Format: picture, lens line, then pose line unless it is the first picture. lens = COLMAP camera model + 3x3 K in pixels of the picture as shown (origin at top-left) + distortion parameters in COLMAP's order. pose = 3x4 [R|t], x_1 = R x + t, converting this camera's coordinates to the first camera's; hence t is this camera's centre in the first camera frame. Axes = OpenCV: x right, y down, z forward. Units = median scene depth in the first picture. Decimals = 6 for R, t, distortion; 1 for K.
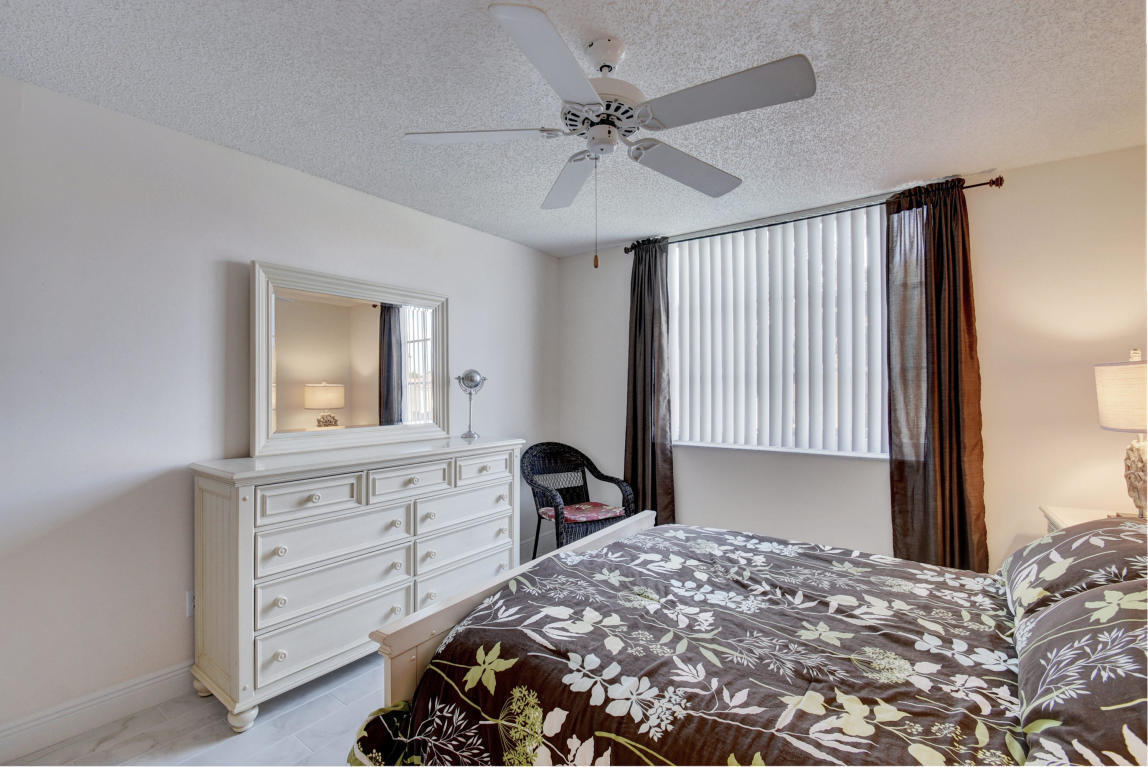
lens RADIAL K [[508.9, 0, 574.0], [0, 508.9, 383.5], [0, 0, 1]] dist [0.001399, 0.000288]
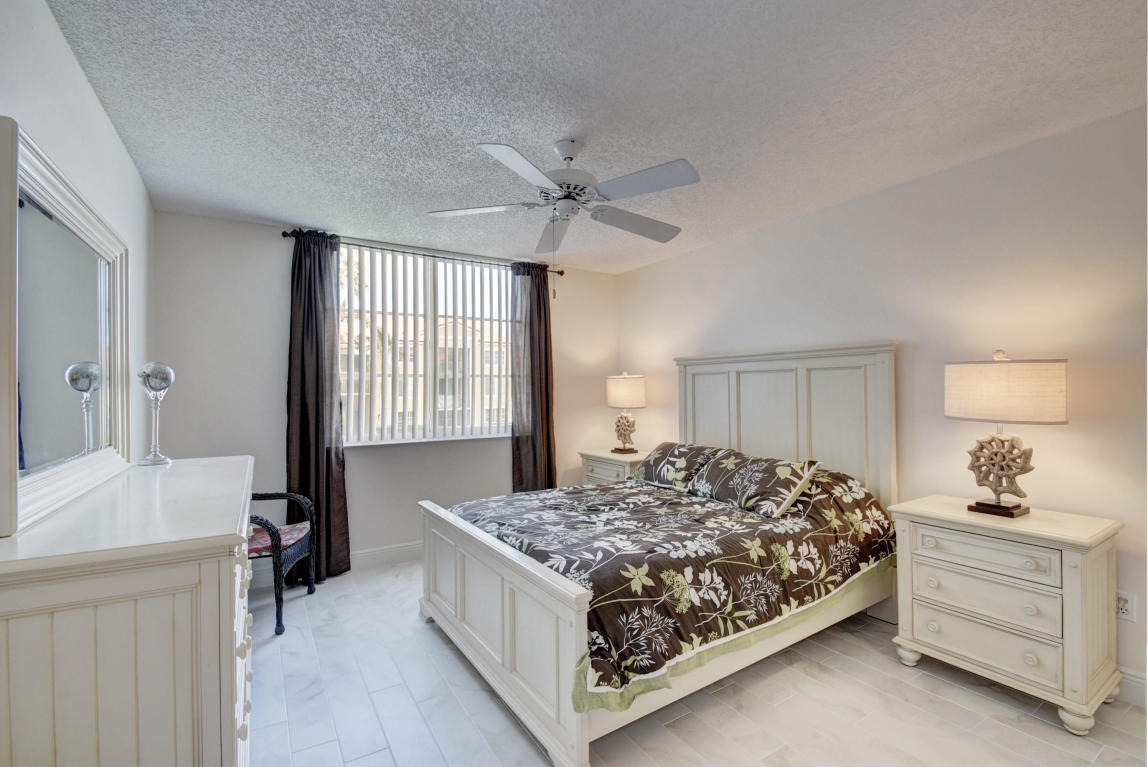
lens RADIAL K [[508.9, 0, 574.0], [0, 508.9, 383.5], [0, 0, 1]] dist [0.001399, 0.000288]
pose [[0.361160, 0.009185, 0.932459, -0.835196], [-0.003202, 0.999958, -0.008610, 0.005358], [-0.932498, 0.000124, 0.361174, 0.329697]]
